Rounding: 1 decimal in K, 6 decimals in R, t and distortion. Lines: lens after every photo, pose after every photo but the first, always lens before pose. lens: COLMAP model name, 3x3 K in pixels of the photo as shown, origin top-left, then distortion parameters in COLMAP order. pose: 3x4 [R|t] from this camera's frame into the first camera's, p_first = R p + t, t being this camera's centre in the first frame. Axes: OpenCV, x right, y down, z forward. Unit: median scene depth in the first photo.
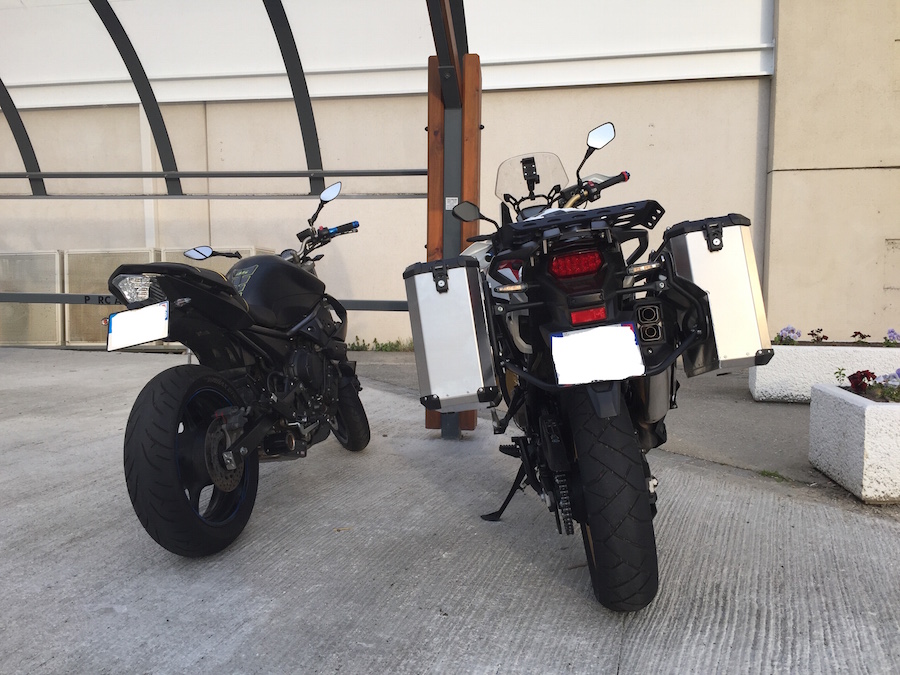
lens RADIAL K [[753.2, 0, 450.0], [0, 753.2, 337.5], [0, 0, 1]] dist [0.002981, -0.049489]
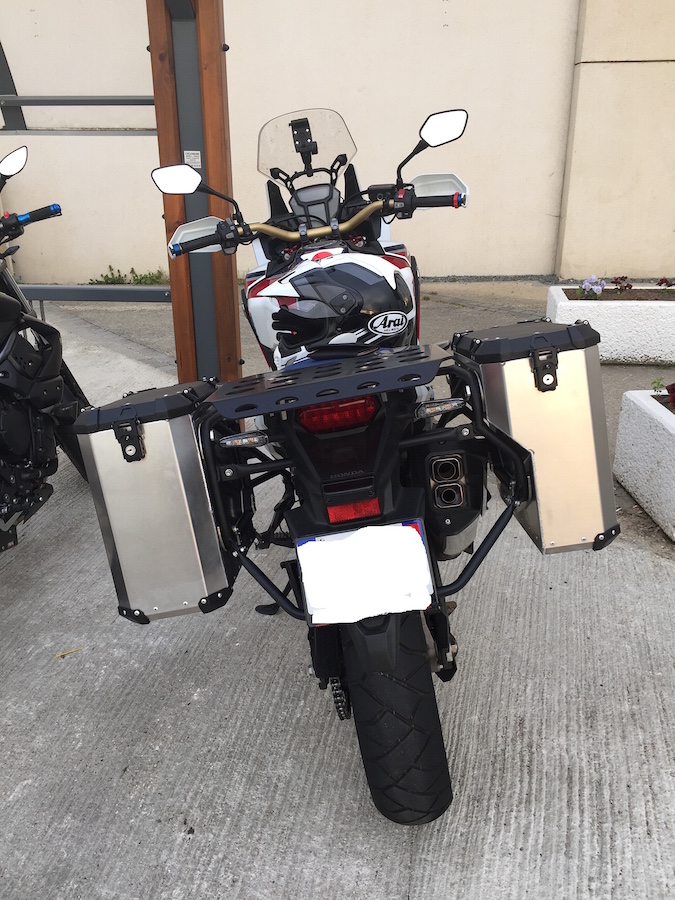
lens RADIAL K [[767.1, 0, 355.2], [0, 767.1, 452.8], [0, 0, 1]] dist [0.074303, -0.123588]
pose [[0.987657, -0.062892, 0.143453, 0.067108], [0.019734, 0.958513, 0.284366, -0.222760], [-0.155386, -0.278026, 0.947922, 0.297491]]
